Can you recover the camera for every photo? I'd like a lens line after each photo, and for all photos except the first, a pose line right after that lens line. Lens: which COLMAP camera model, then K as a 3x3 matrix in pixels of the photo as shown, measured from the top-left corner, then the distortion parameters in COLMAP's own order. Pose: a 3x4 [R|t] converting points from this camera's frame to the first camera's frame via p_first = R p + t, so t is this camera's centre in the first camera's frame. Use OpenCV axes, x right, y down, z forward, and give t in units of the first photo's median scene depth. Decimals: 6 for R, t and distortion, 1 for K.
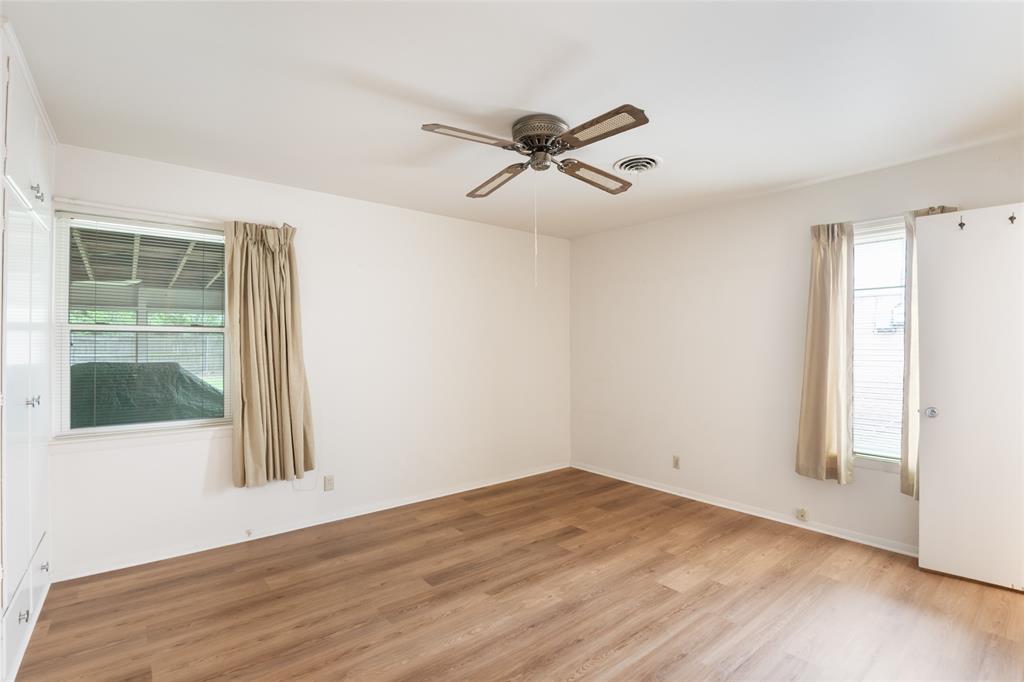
lens RADIAL K [[491.7, 0, 512.0], [0, 491.7, 341.0], [0, 0, 1]] dist [-0.027239, 0.000246]
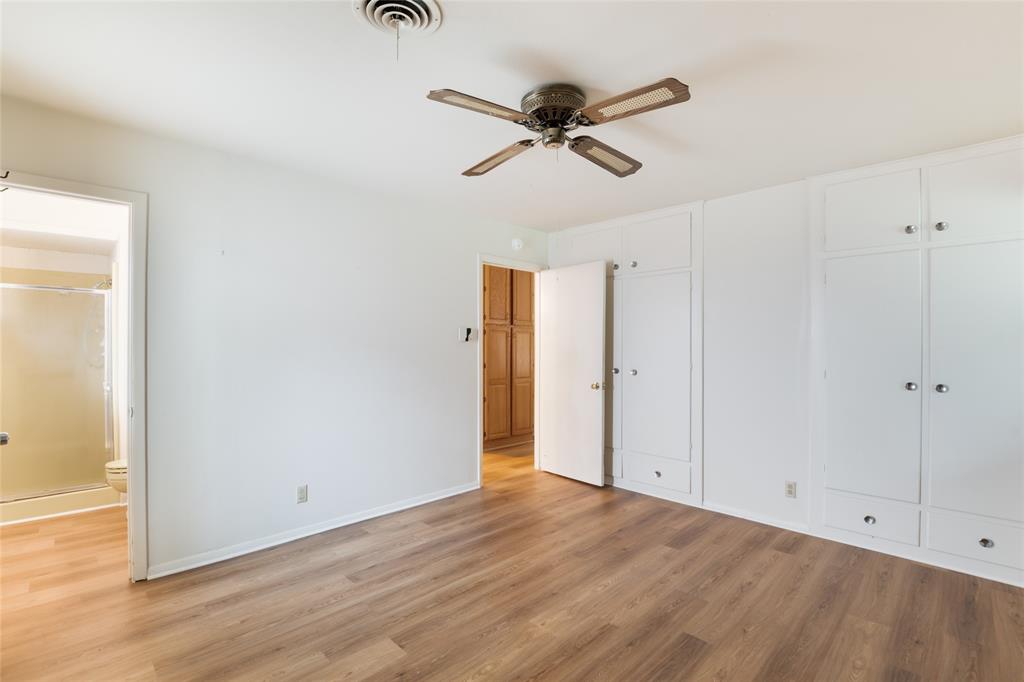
lens RADIAL K [[469.0, 0, 509.1], [0, 469.0, 351.0], [0, 0, 1]] dist [-0.031901, 0.000181]
pose [[-0.995455, -0.001603, -0.095220, 0.202377], [-0.001780, 0.999997, 0.001774, 0.020486], [0.095217, 0.001935, -0.995455, 1.681149]]
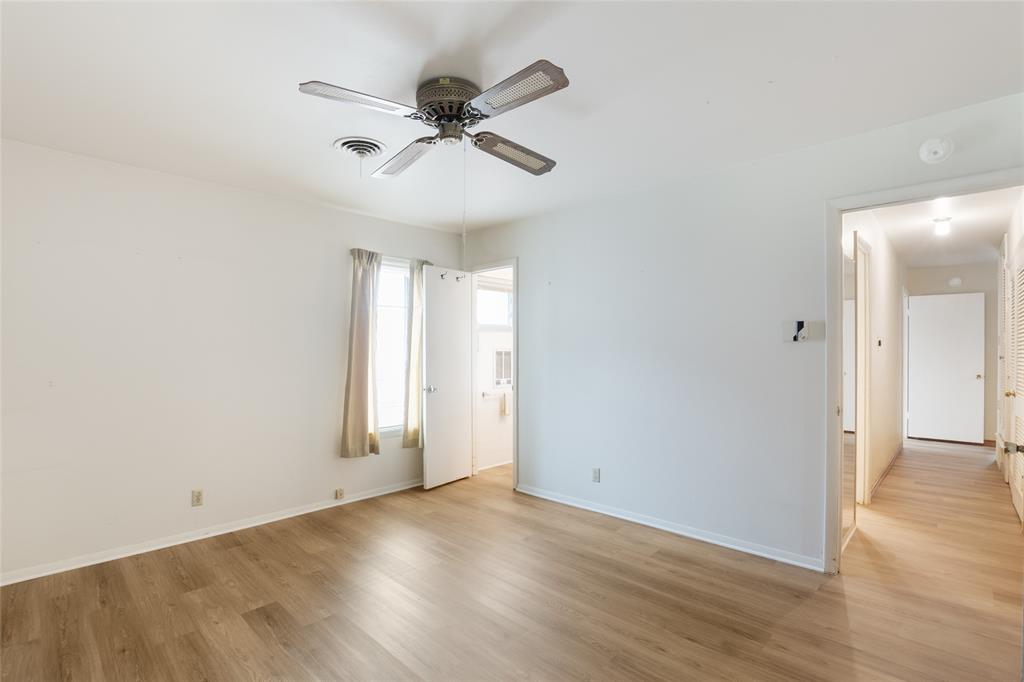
lens RADIAL K [[491.7, 0, 512.0], [0, 491.7, 341.0], [0, 0, 1]] dist [-0.027239, 0.000246]
pose [[-0.111901, 0.004959, 0.993707, -0.766438], [-0.000666, 0.999987, -0.005066, -0.001703], [-0.993719, -0.001229, -0.111896, 0.905930]]
